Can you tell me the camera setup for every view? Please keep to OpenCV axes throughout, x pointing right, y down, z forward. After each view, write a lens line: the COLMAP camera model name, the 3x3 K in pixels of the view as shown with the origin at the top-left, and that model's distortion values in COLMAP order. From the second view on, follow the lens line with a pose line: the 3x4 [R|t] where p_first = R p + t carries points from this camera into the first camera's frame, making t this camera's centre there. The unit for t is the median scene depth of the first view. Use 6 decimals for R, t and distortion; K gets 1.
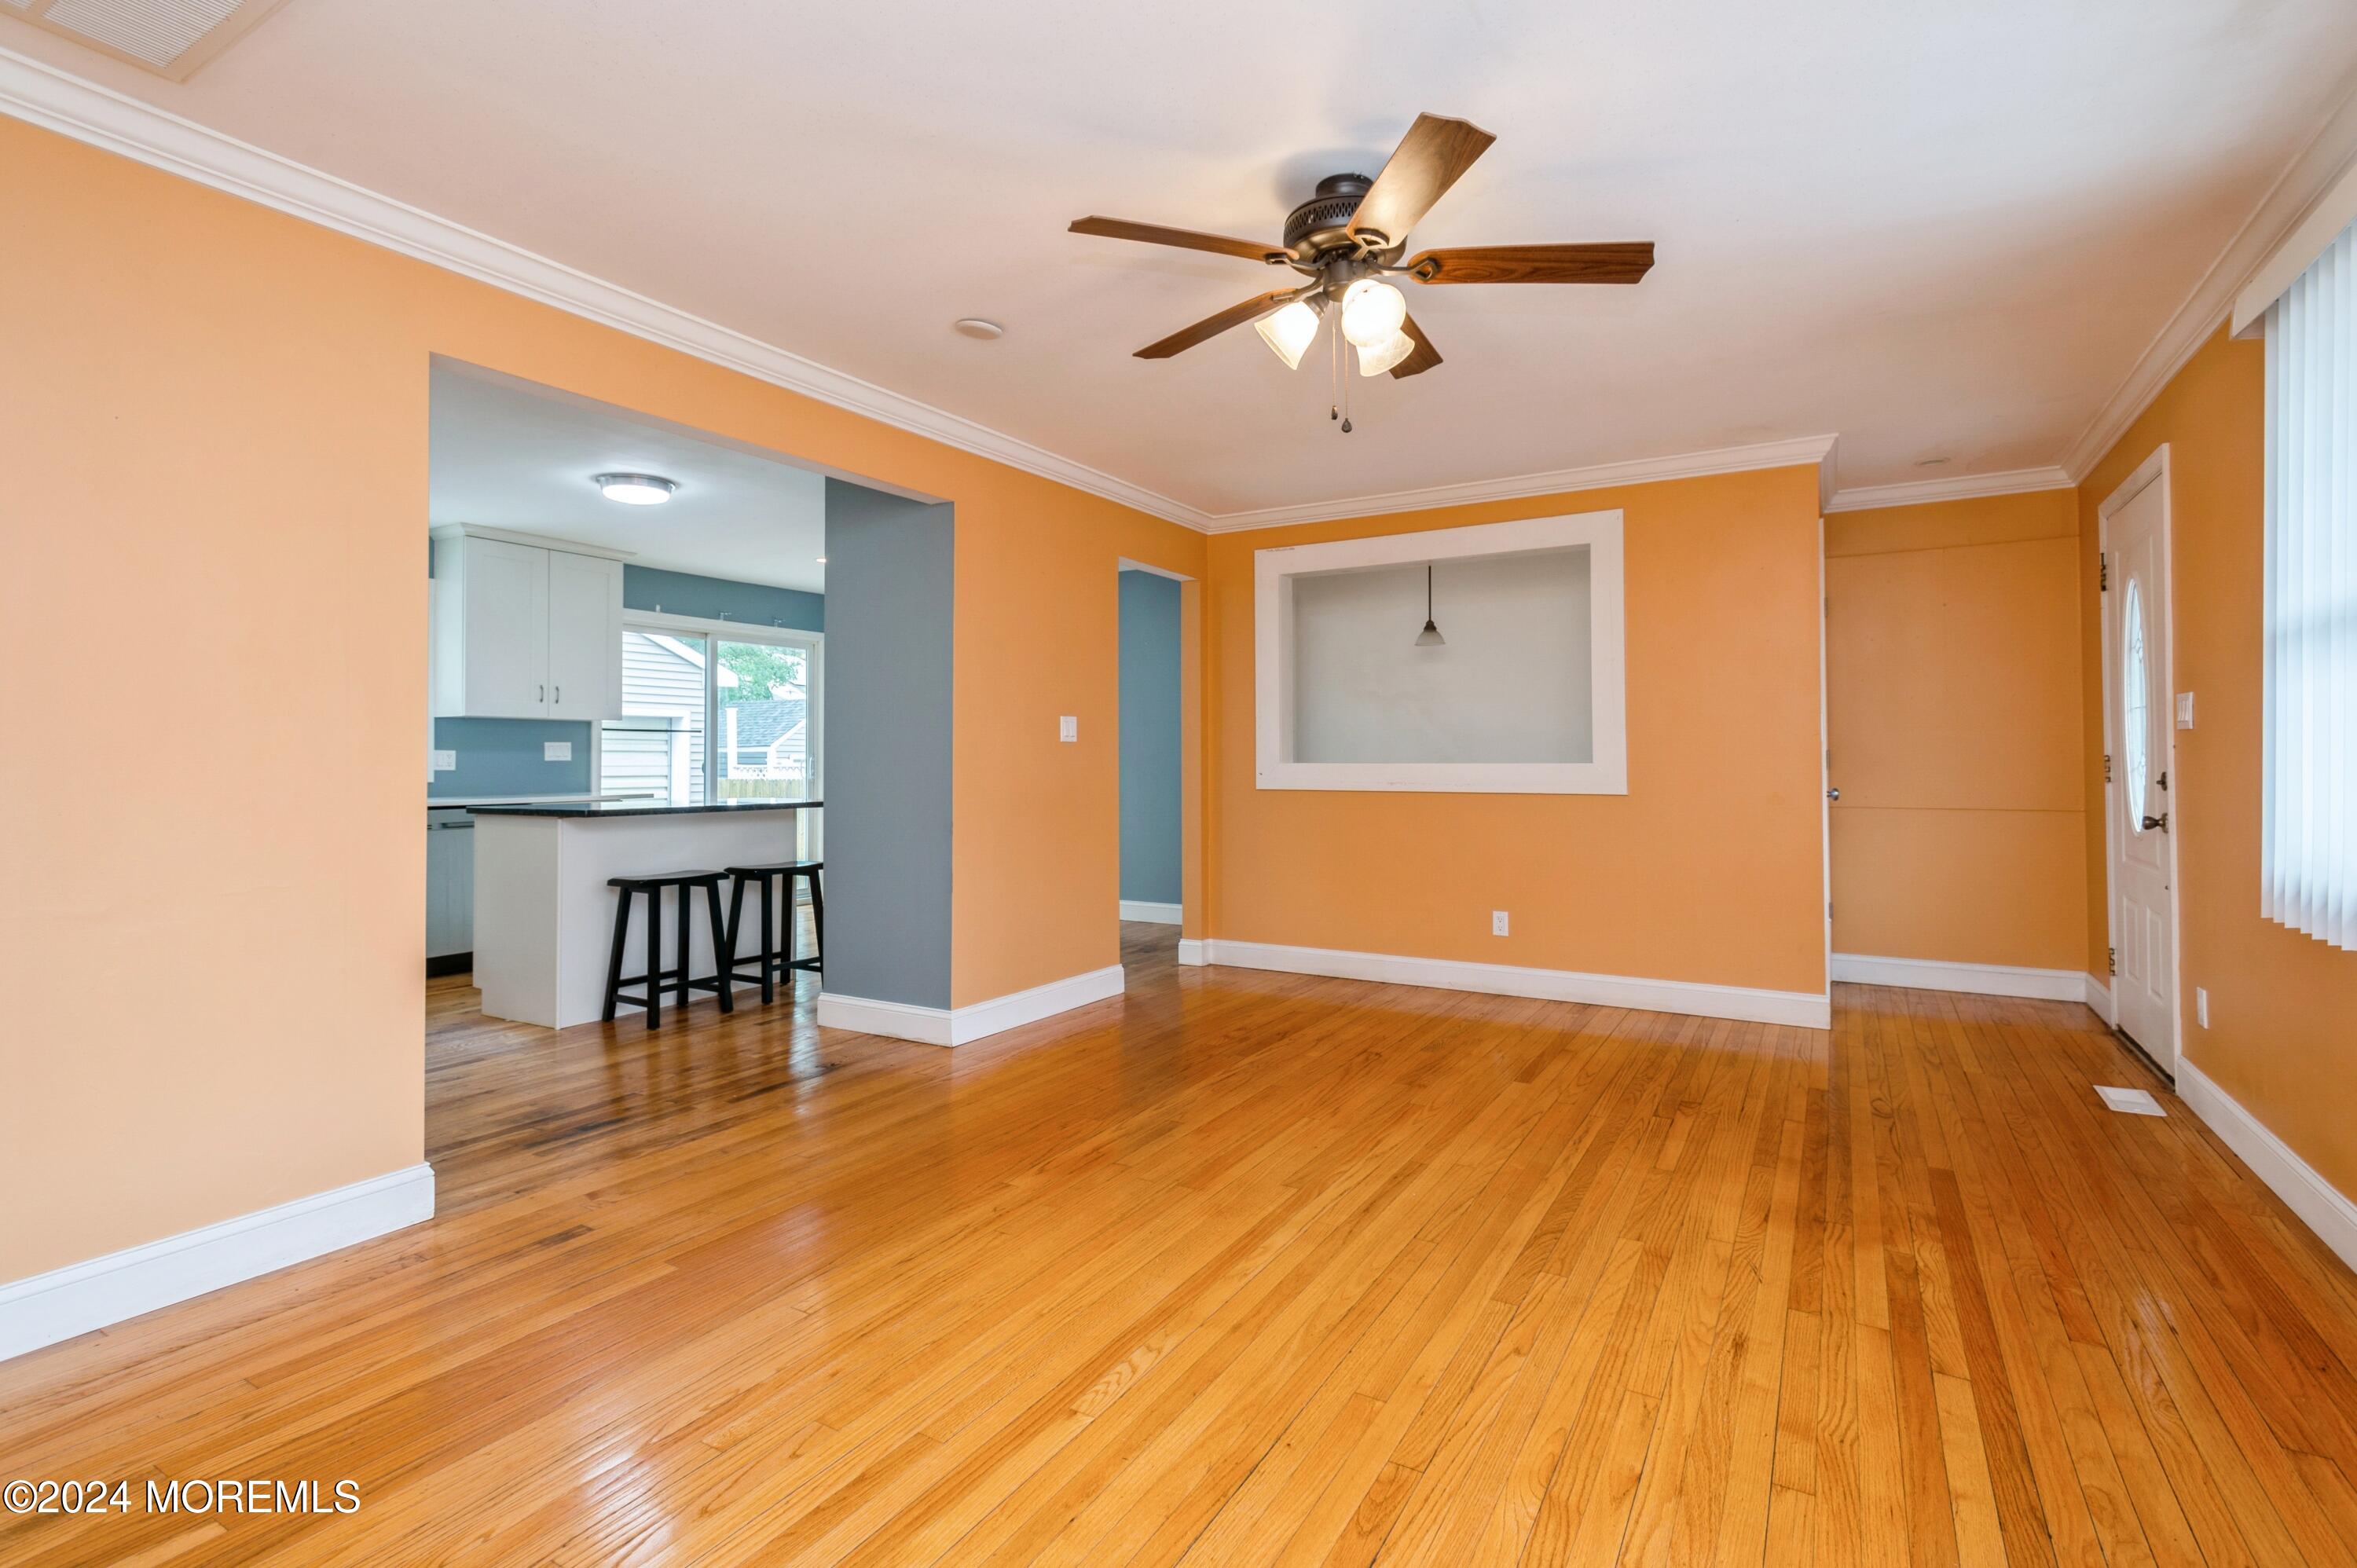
lens RADIAL K [[1117.3, 0, 1183.3], [0, 1117.3, 738.4], [0, 0, 1]] dist [0.012707, -0.002690]
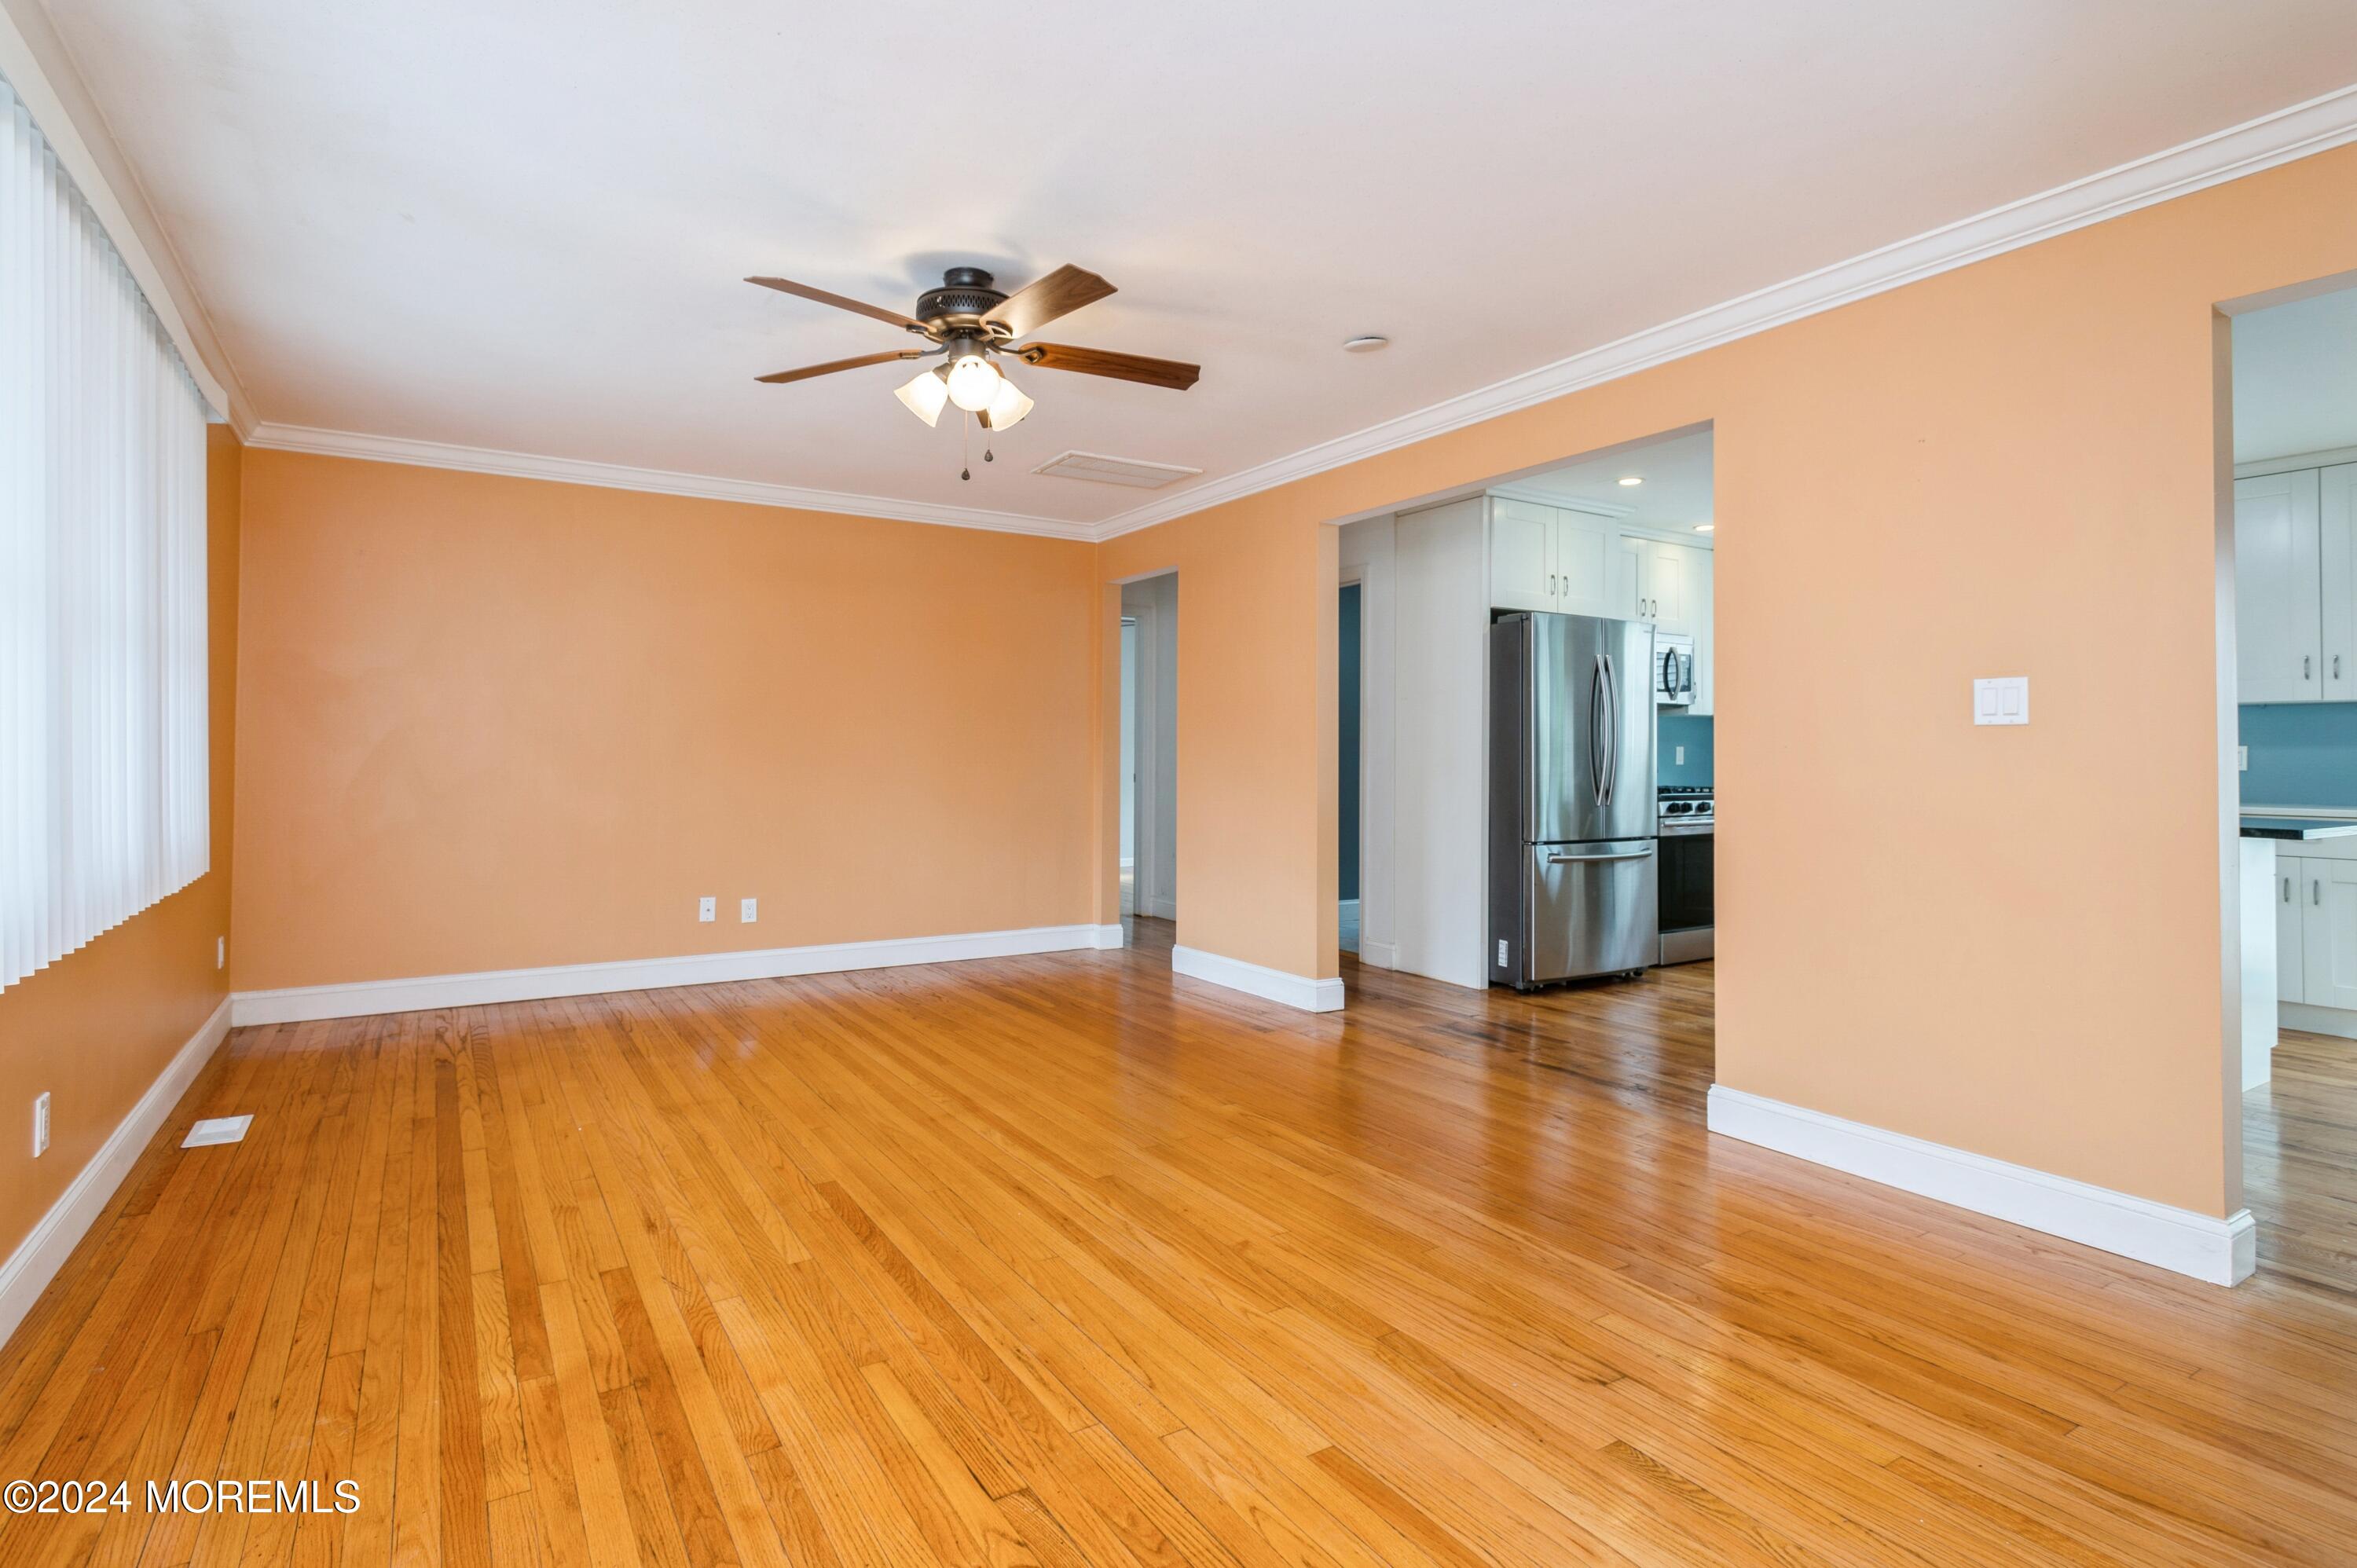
lens RADIAL K [[1165.8, 0, 1158.9], [0, 1165.8, 759.9], [0, 0, 1]] dist [0.005094, -0.003215]
pose [[-0.466916, 0.005237, -0.884286, 1.138350], [0.012593, 0.999920, -0.000727, 0.028514], [0.884212, -0.011475, -0.466945, 1.748949]]
